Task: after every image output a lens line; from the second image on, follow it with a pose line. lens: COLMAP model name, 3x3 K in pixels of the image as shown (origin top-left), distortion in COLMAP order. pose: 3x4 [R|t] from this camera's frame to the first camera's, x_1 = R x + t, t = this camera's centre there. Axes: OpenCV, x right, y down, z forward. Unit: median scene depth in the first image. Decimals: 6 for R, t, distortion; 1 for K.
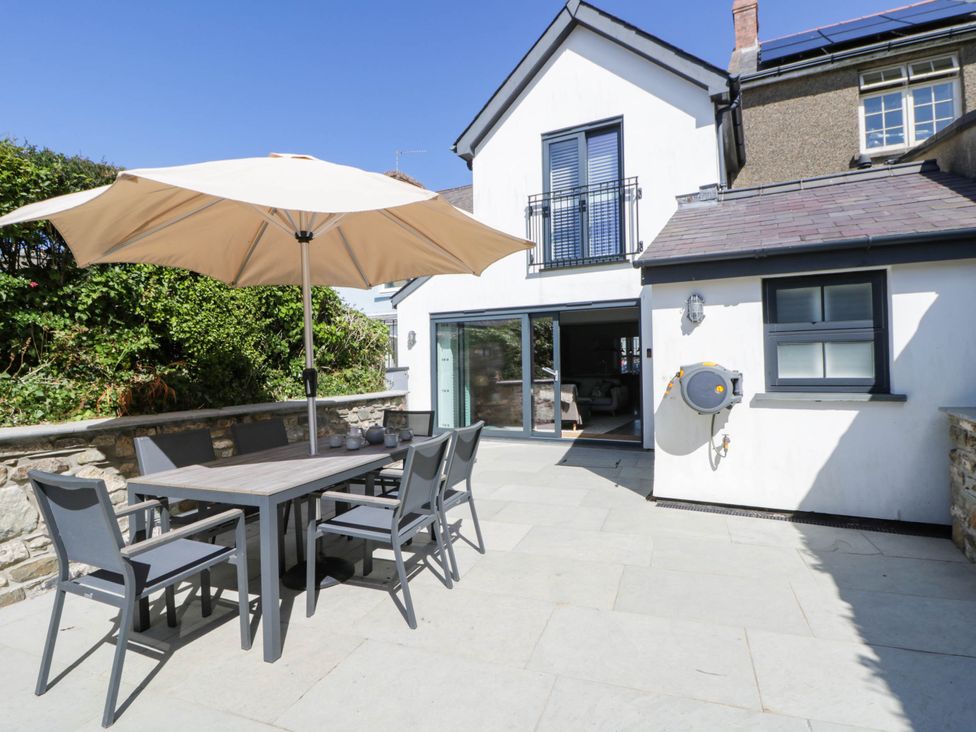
lens RADIAL K [[515.9, 0, 497.0], [0, 515.9, 369.4], [0, 0, 1]] dist [-0.000194, -0.011347]
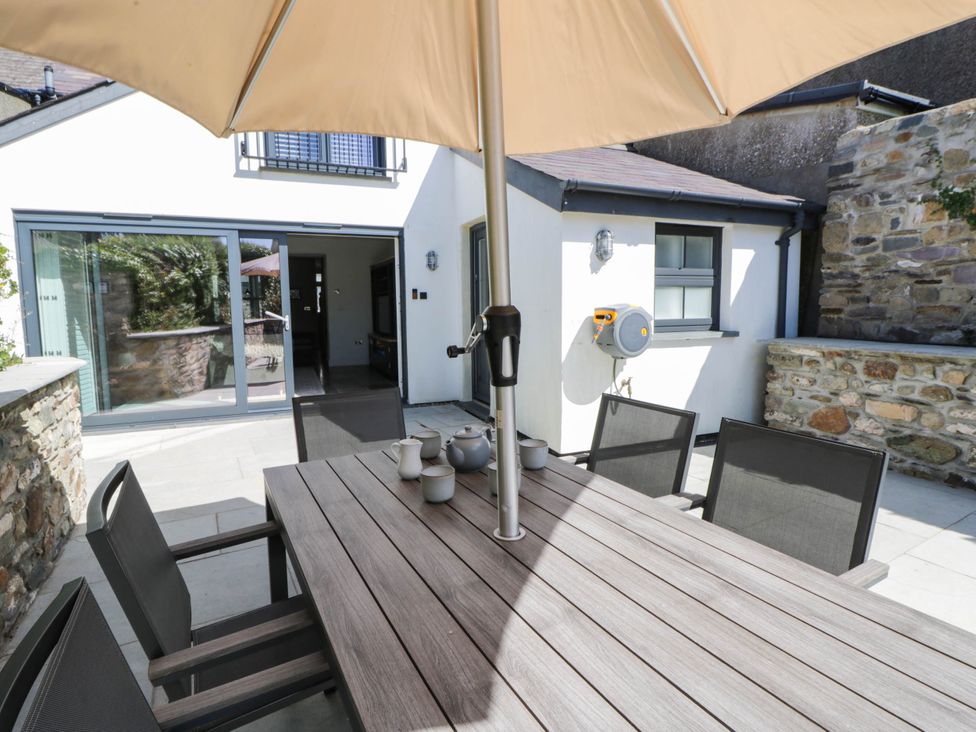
lens RADIAL K [[515.9, 0, 514.7], [0, 515.9, 375.7], [0, 0, 1]] dist [-0.000194, -0.011347]
pose [[0.634648, -0.091719, 0.767339, -0.270491], [0.004126, 0.993320, 0.115318, 0.004446], [-0.772790, -0.070020, 0.630787, 0.311746]]
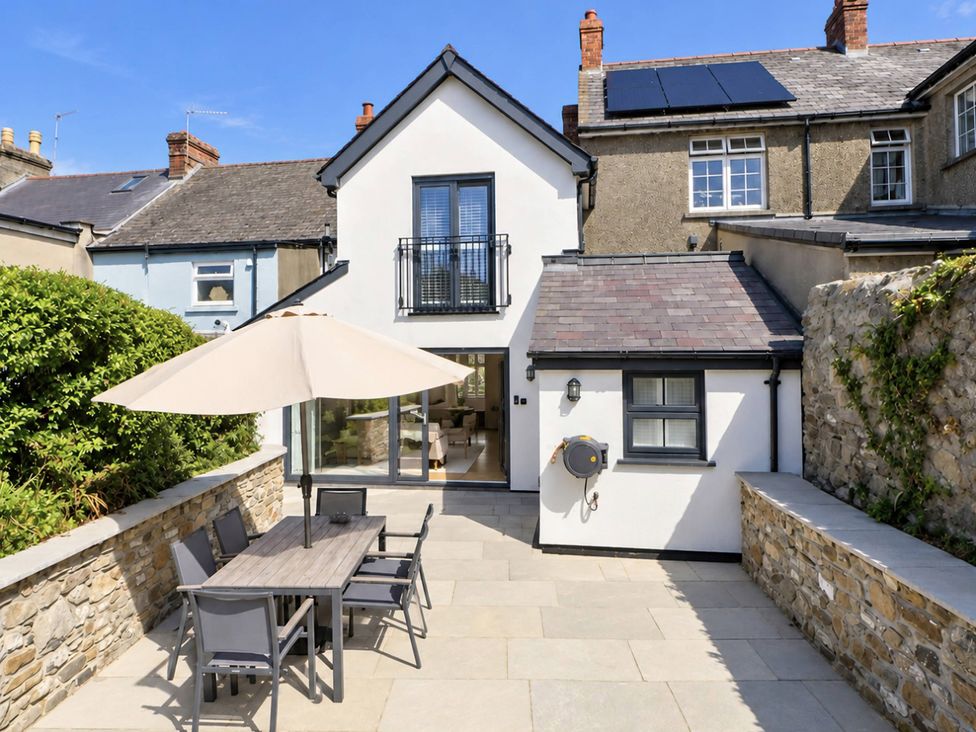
lens RADIAL K [[653.8, 0, 484.6], [0, 653.8, 365.6], [0, 0, 1]] dist [-0.008271, 0.000471]
pose [[0.950336, 0.001957, 0.311219, -0.183192], [-0.006282, 0.999897, 0.012895, -0.118758], [-0.311162, -0.014210, 0.950251, -0.252953]]
